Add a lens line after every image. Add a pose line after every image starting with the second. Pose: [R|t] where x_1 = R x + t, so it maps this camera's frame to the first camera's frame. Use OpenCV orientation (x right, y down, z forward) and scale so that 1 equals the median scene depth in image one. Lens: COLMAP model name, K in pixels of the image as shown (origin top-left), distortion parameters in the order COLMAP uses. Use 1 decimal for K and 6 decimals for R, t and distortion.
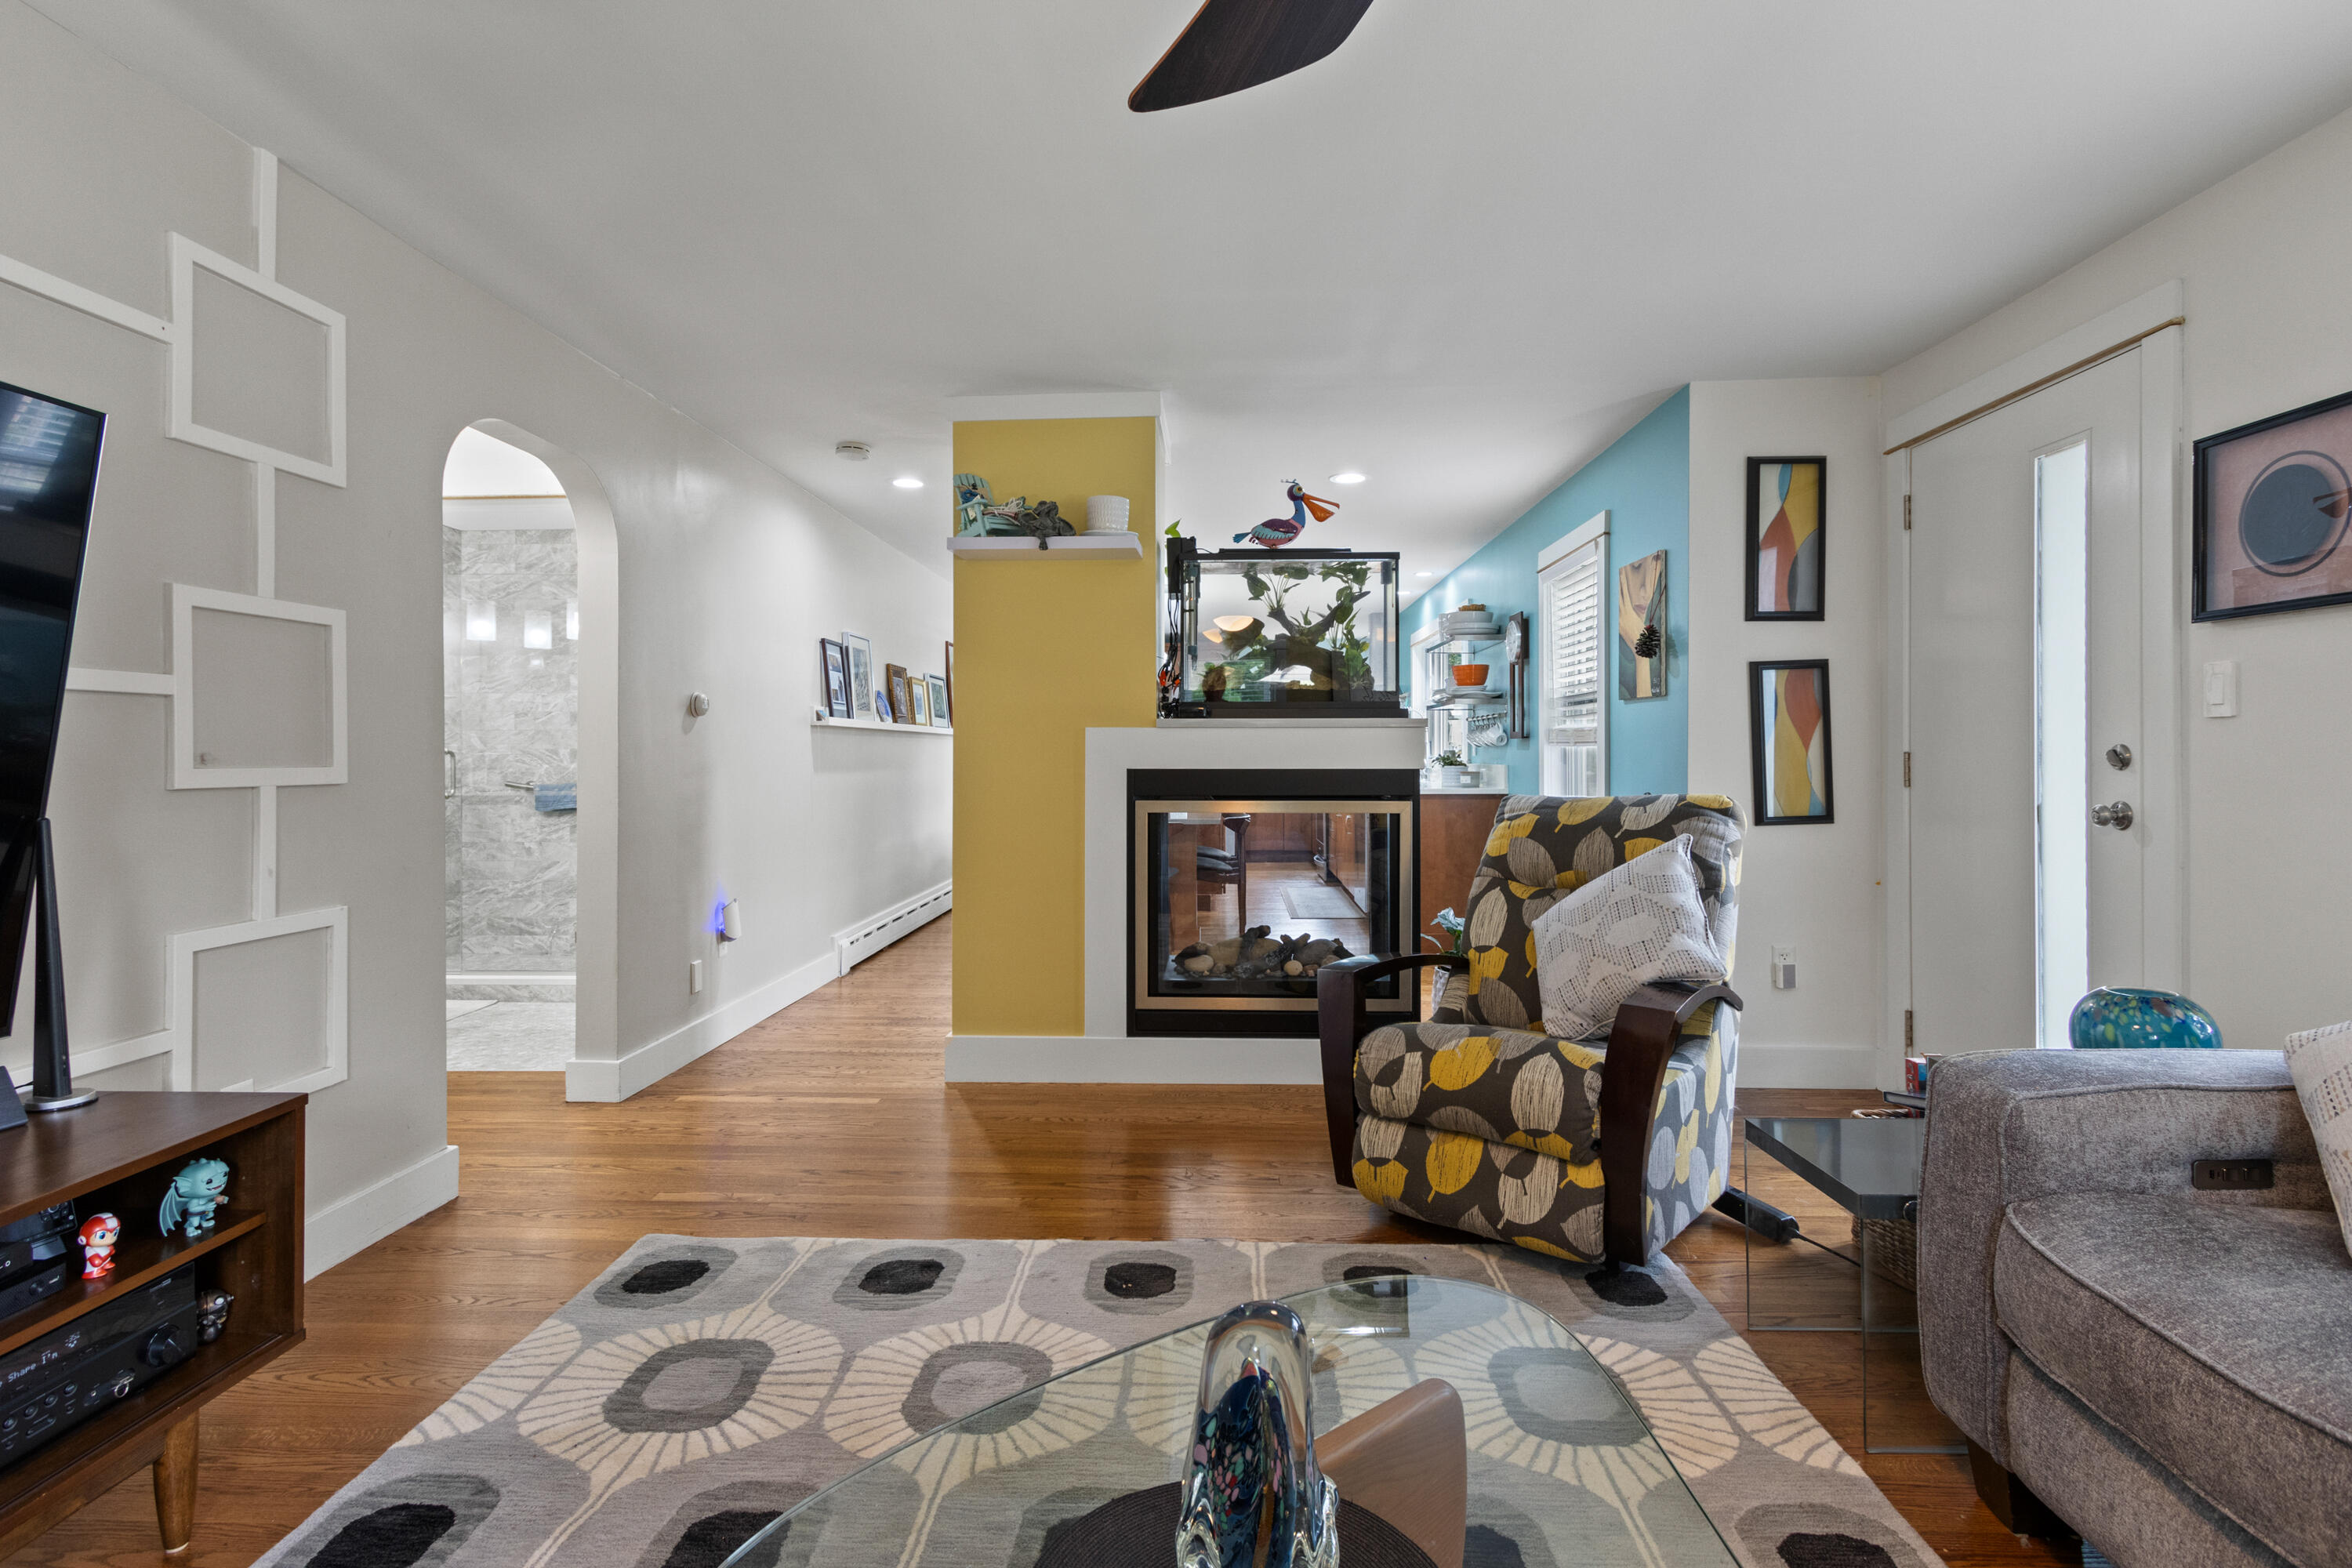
lens RADIAL K [[1135.0, 0, 1178.3], [0, 1135.0, 748.7], [0, 0, 1]] dist [0.005051, -0.002032]
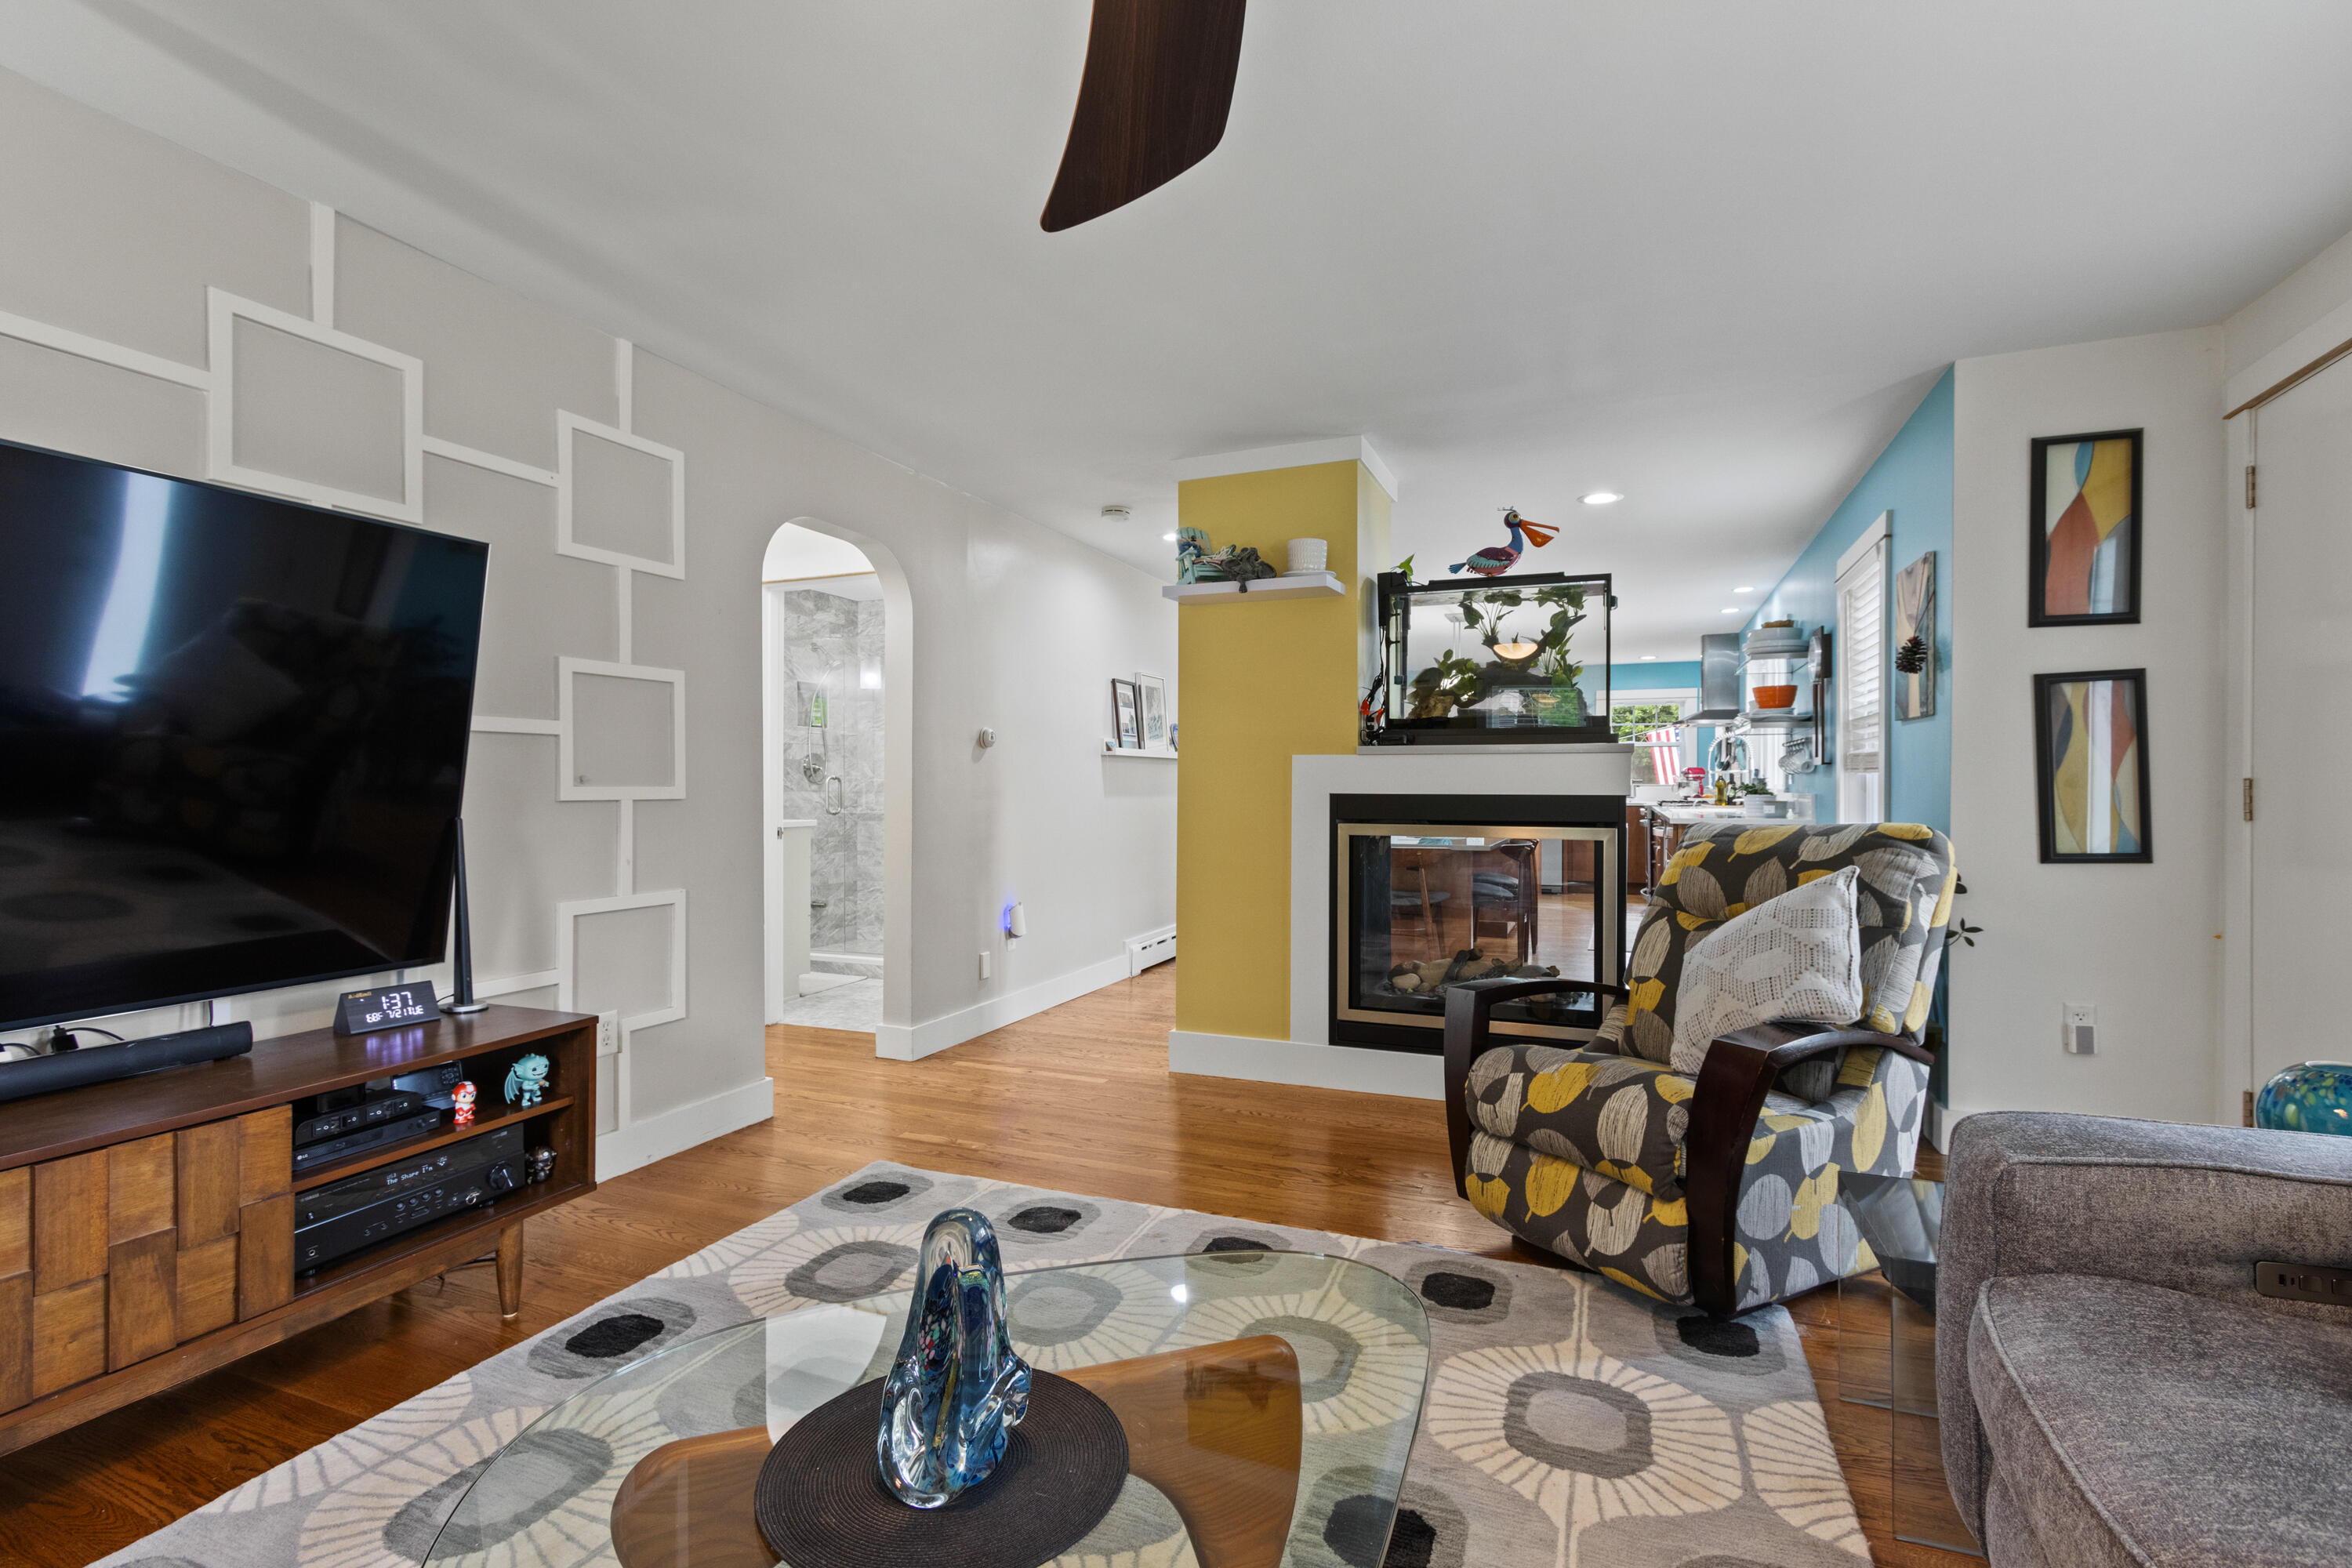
lens RADIAL K [[1091.6, 0, 1176.0], [0, 1091.6, 784.0], [0, 0, 1]] dist [0.002630, -0.000805]
pose [[0.938878, 0.002926, -0.344237, 0.238443], [-0.001211, 0.999986, 0.005198, 0.005064], [0.344248, -0.004463, 0.938868, -0.014529]]
